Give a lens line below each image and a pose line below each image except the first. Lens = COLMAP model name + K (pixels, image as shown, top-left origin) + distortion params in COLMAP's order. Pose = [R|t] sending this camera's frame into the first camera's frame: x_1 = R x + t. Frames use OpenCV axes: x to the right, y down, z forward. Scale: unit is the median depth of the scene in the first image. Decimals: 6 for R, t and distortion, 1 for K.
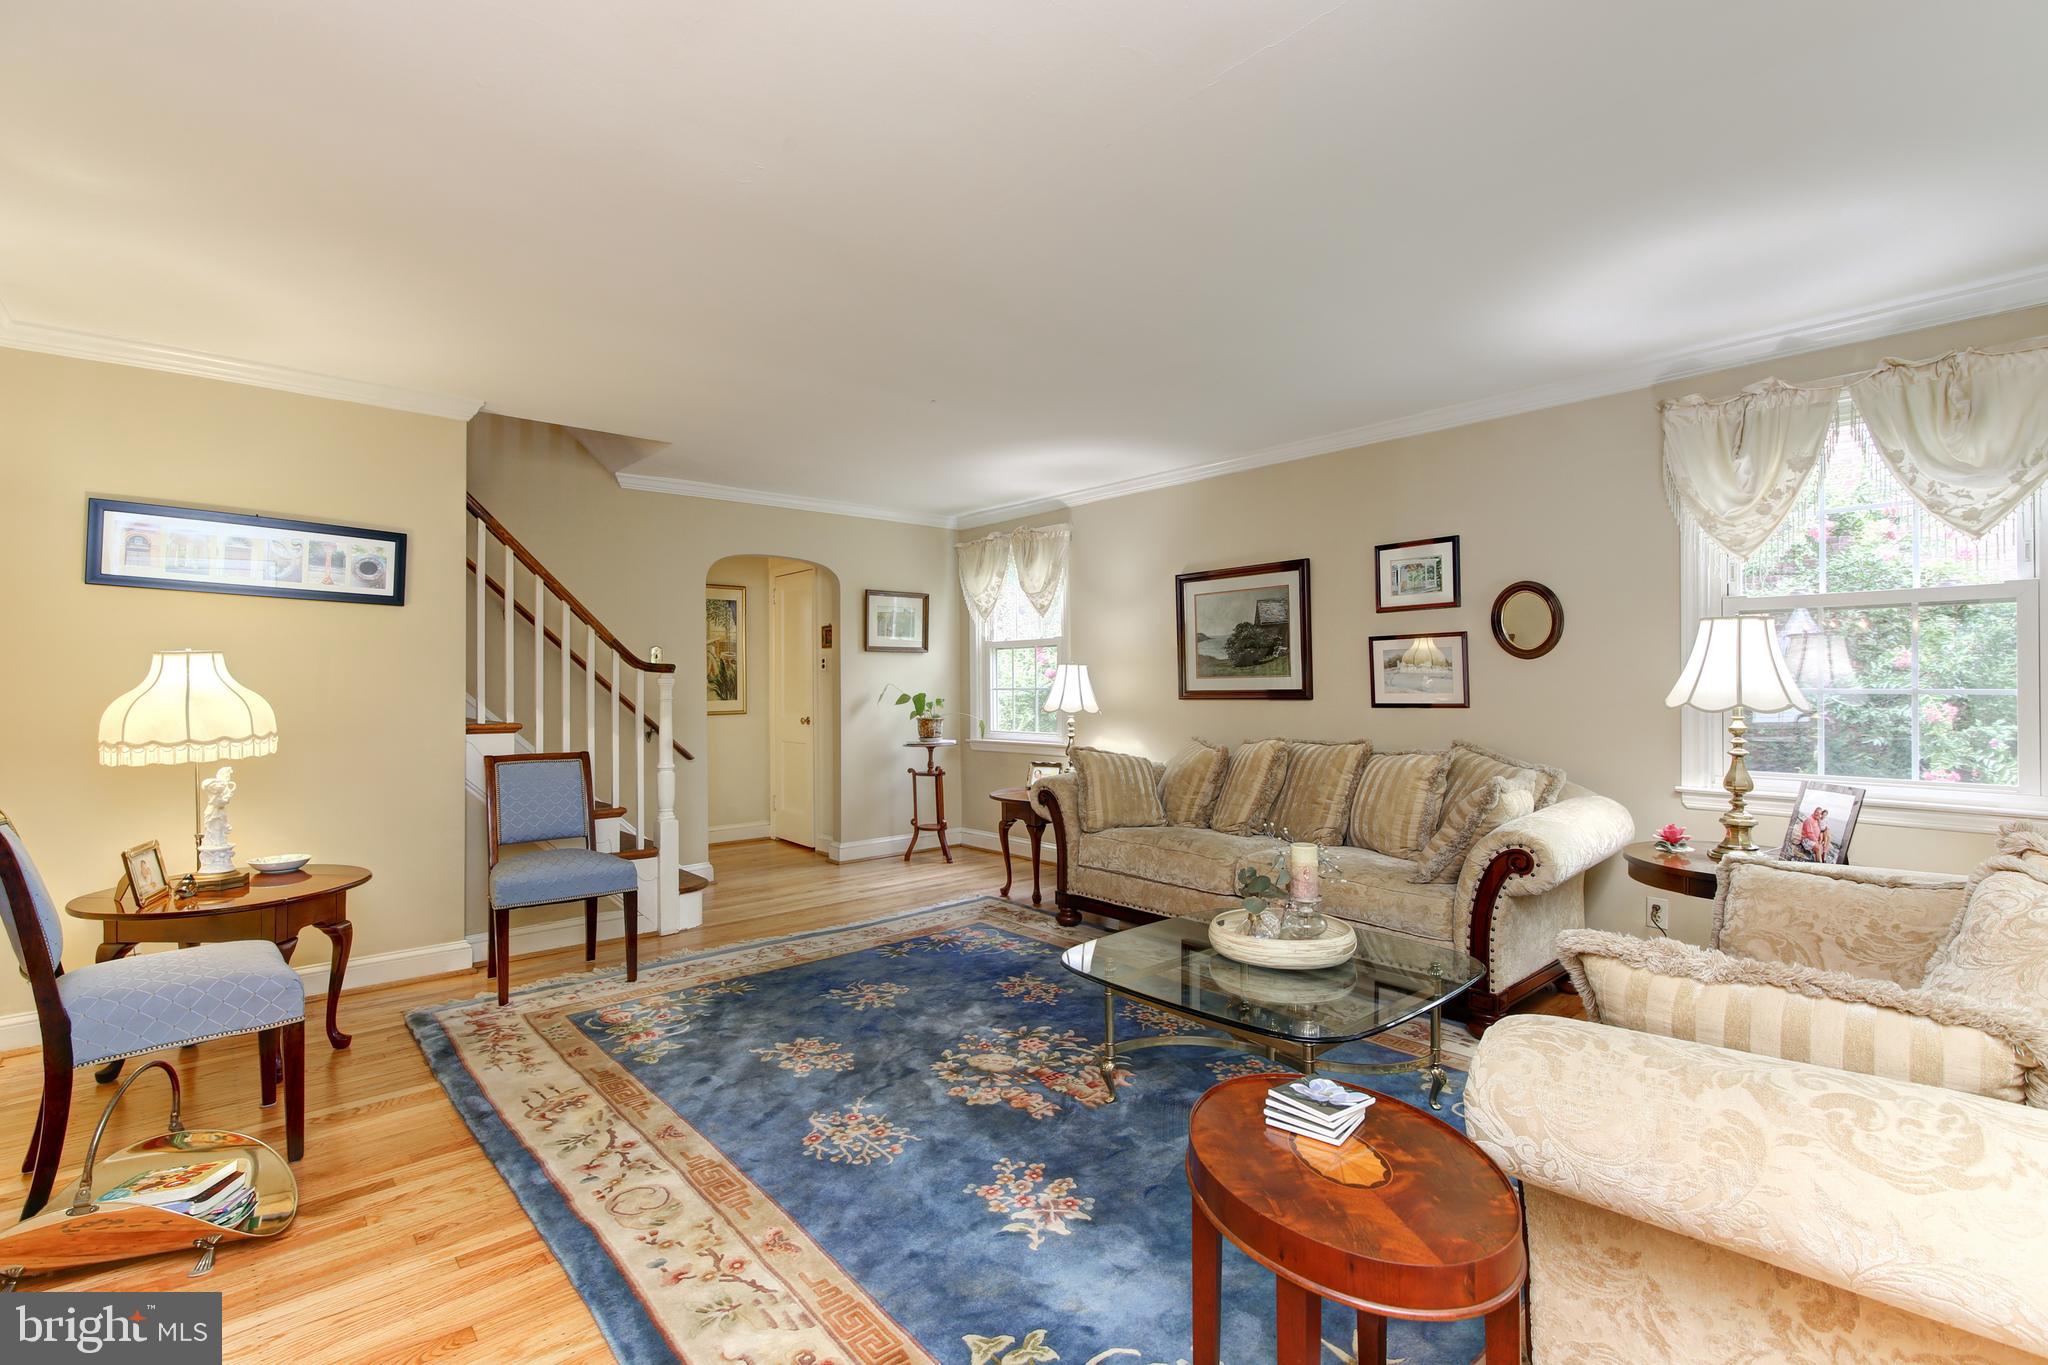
lens RADIAL K [[938.4, 0, 1026.3], [0, 938.4, 662.7], [0, 0, 1]] dist [0.012994, 0.000178]
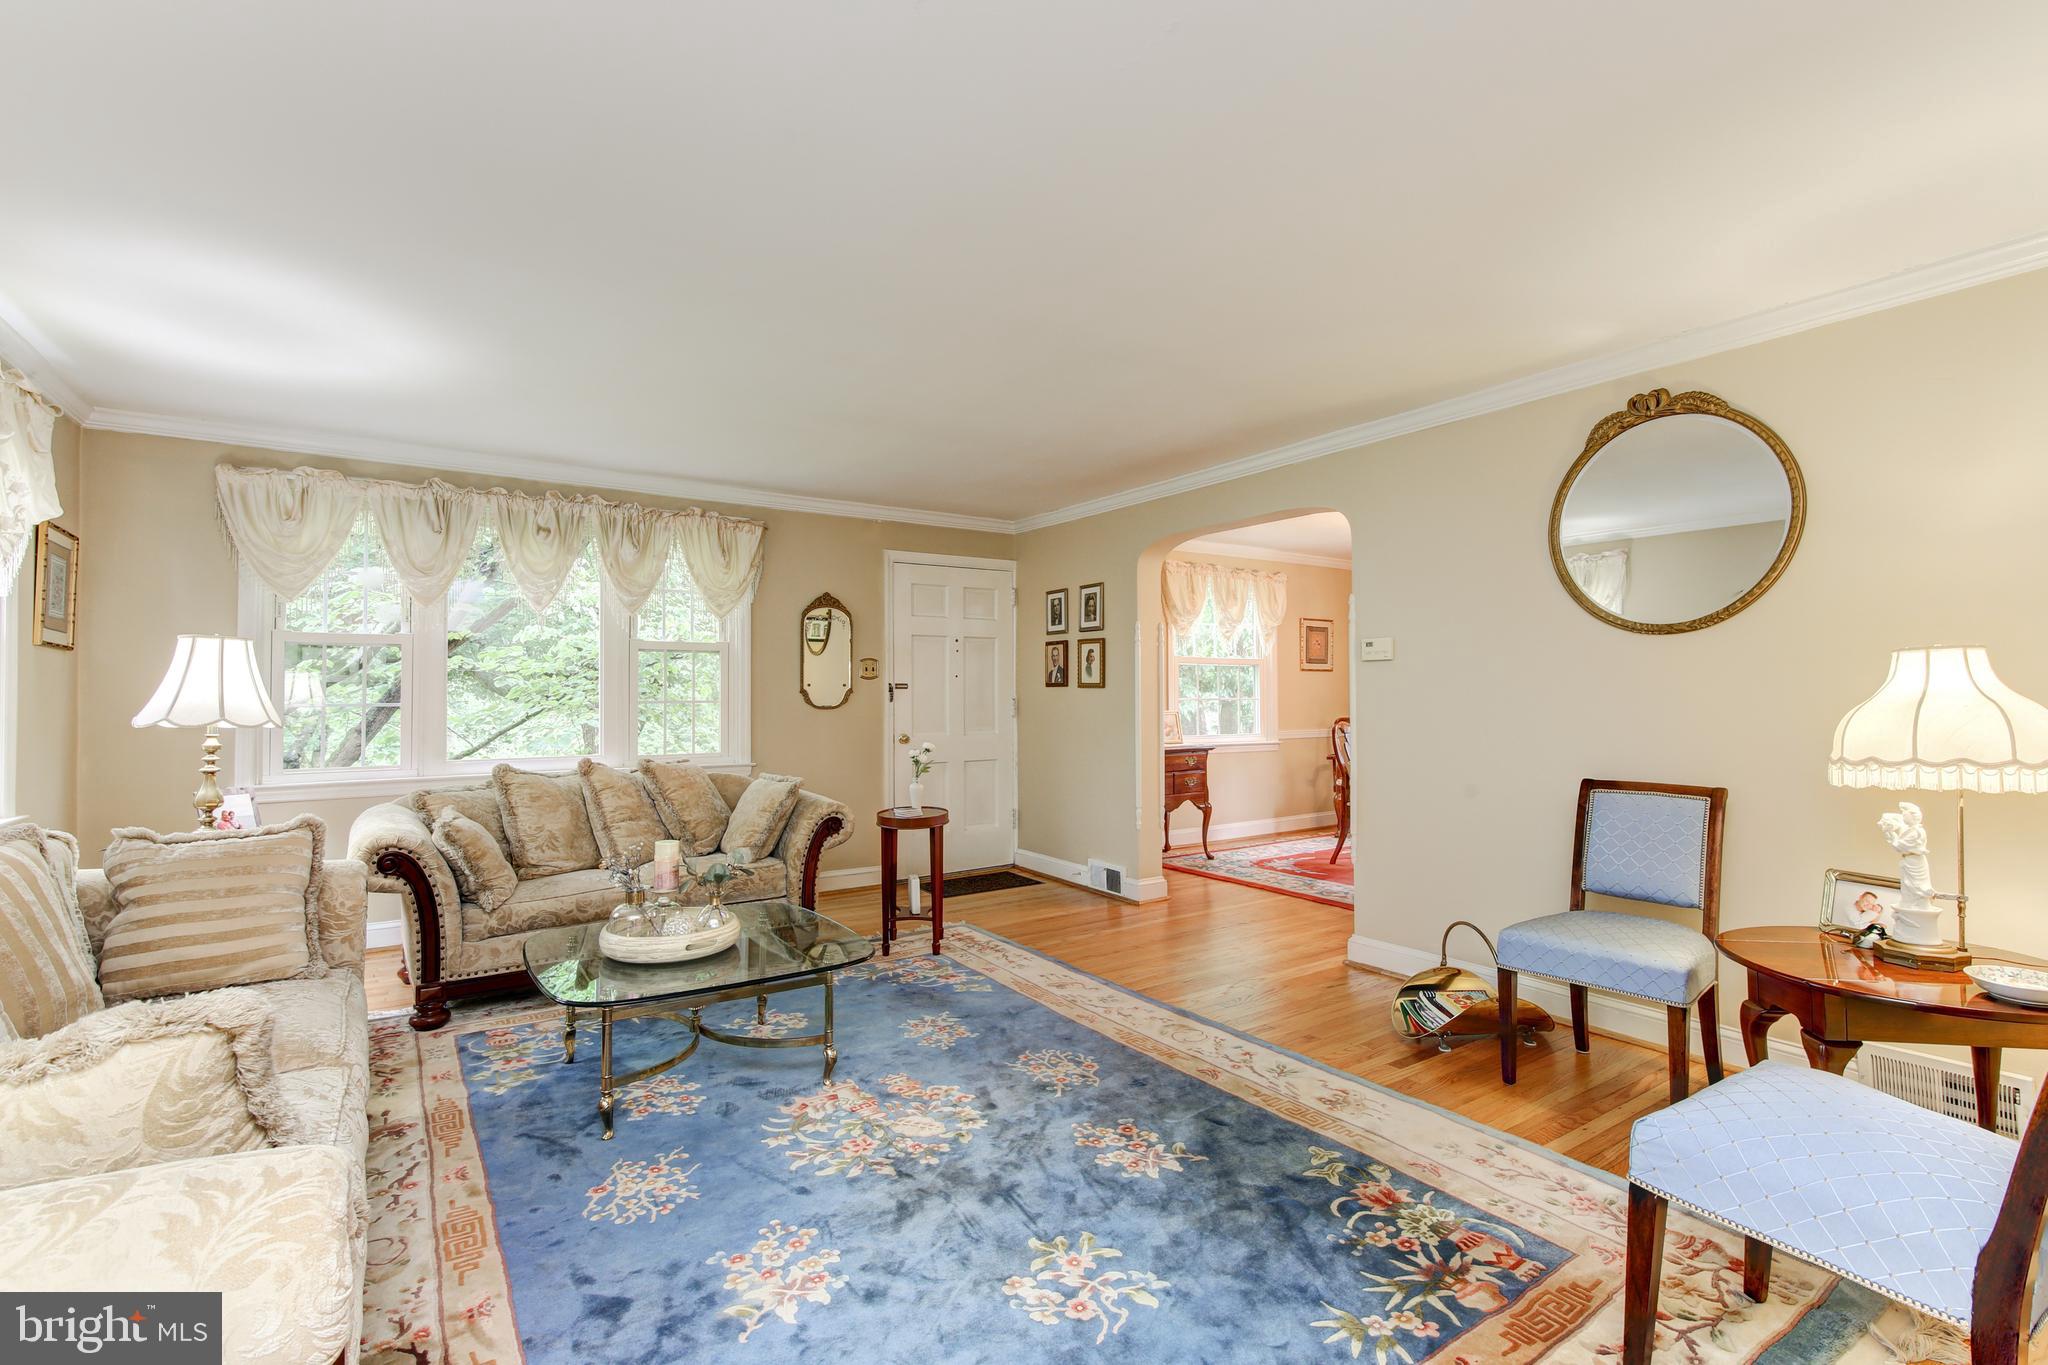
lens RADIAL K [[938.4, 0, 1026.3], [0, 938.4, 662.7], [0, 0, 1]] dist [0.012994, 0.000178]
pose [[-0.991686, 0.011959, 0.128122, -0.168432], [0.003830, 0.997974, -0.063511, 0.031497], [-0.128622, -0.062492, -0.989723, 1.241310]]
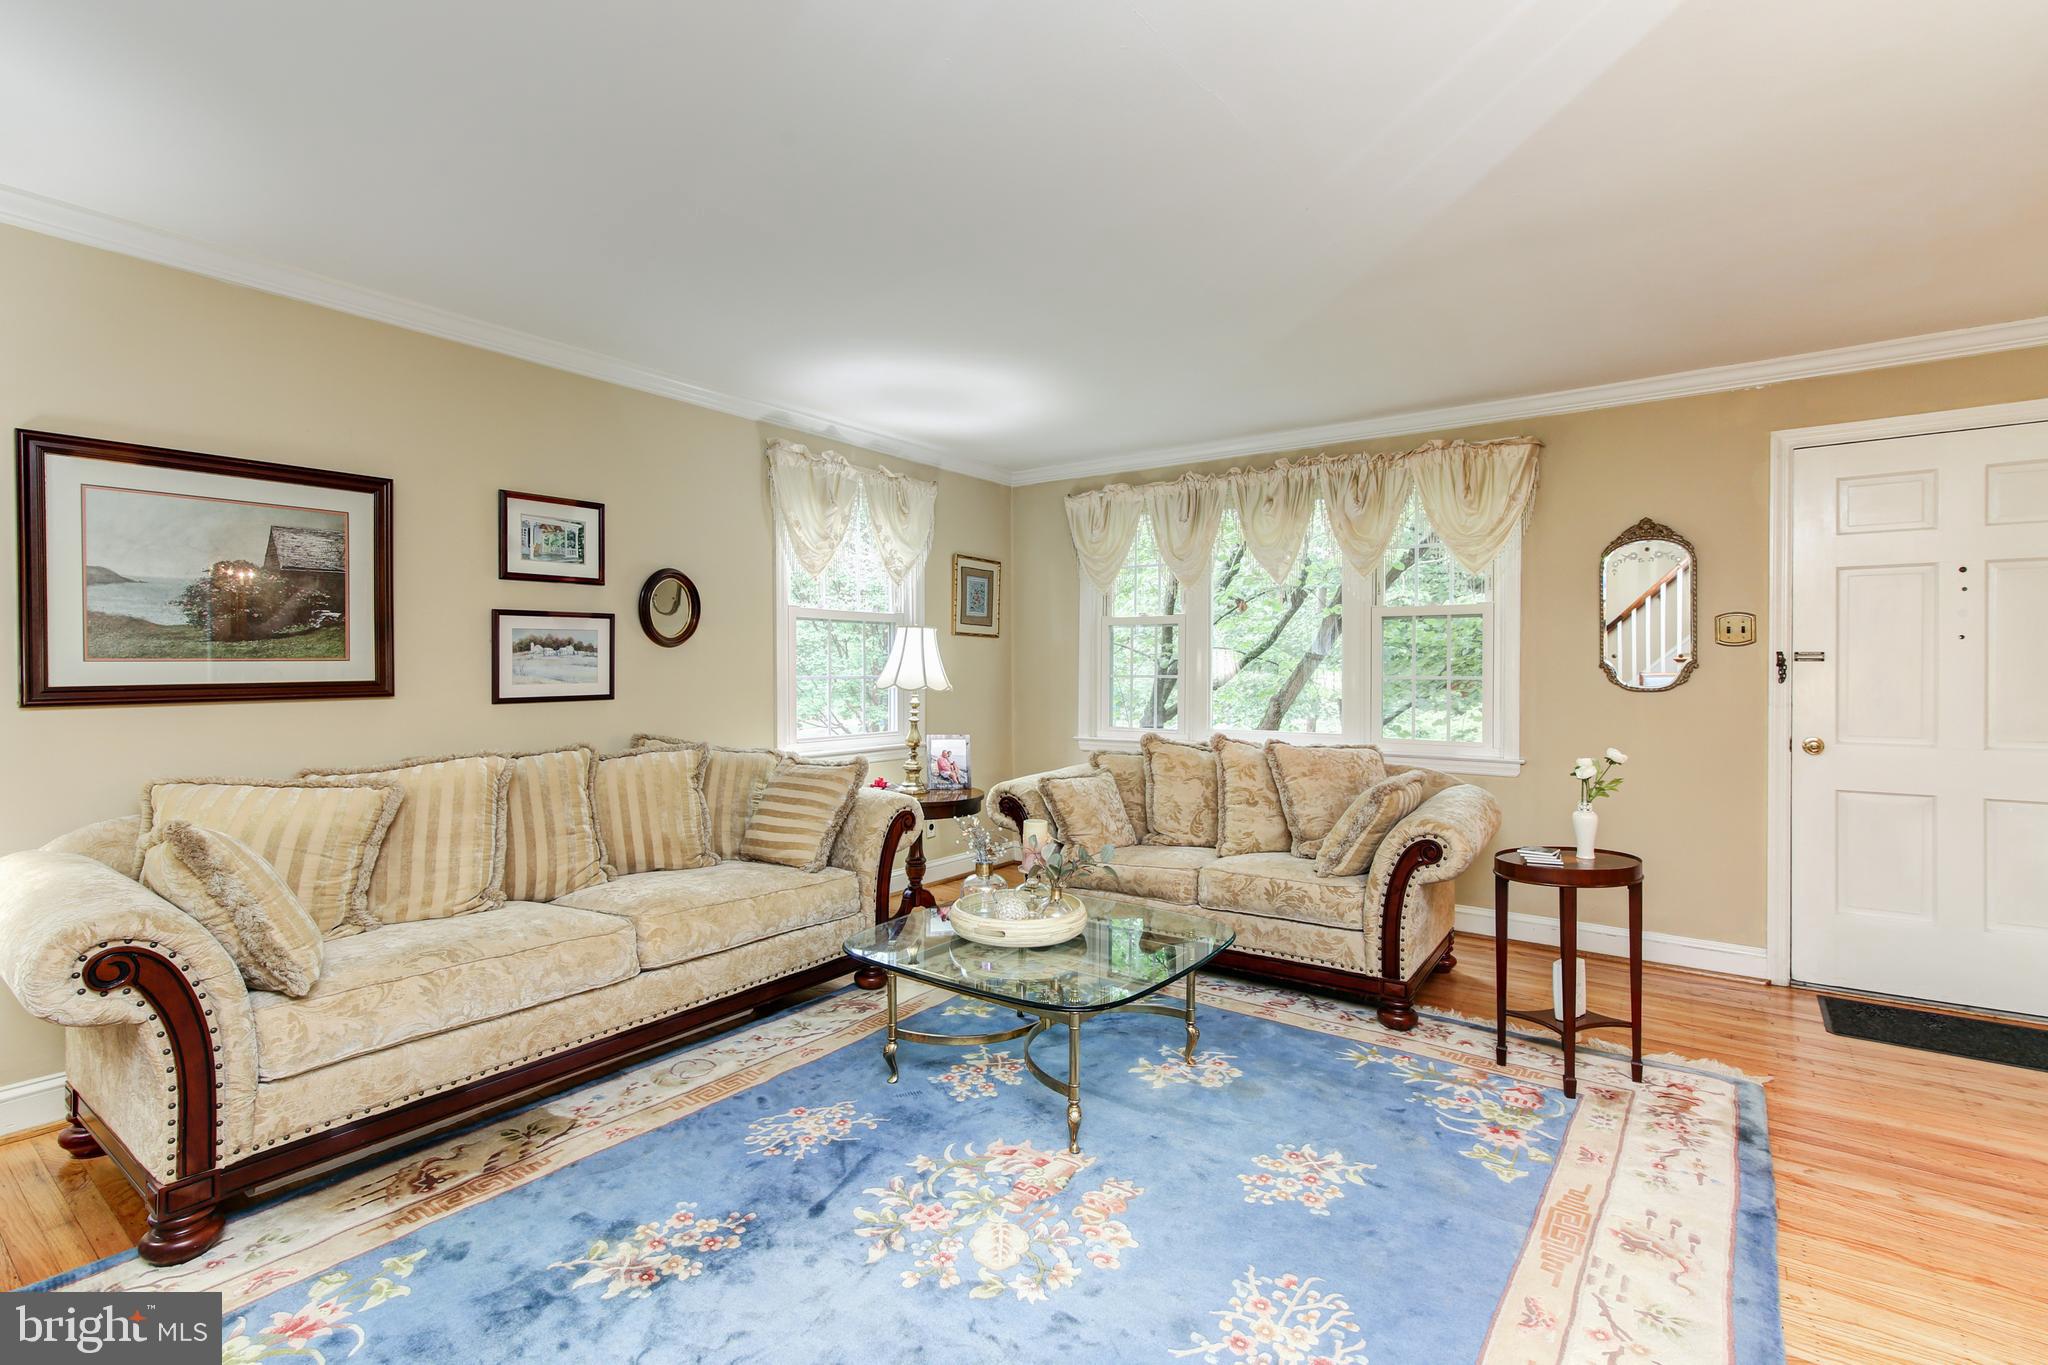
lens RADIAL K [[938.4, 0, 1026.3], [0, 938.4, 662.7], [0, 0, 1]] dist [0.012994, 0.000178]
pose [[-0.216489, 0.004204, 0.976276, -0.460203], [-0.028199, 0.999547, -0.010557, 0.011005], [-0.975878, -0.029816, -0.216273, 0.750531]]
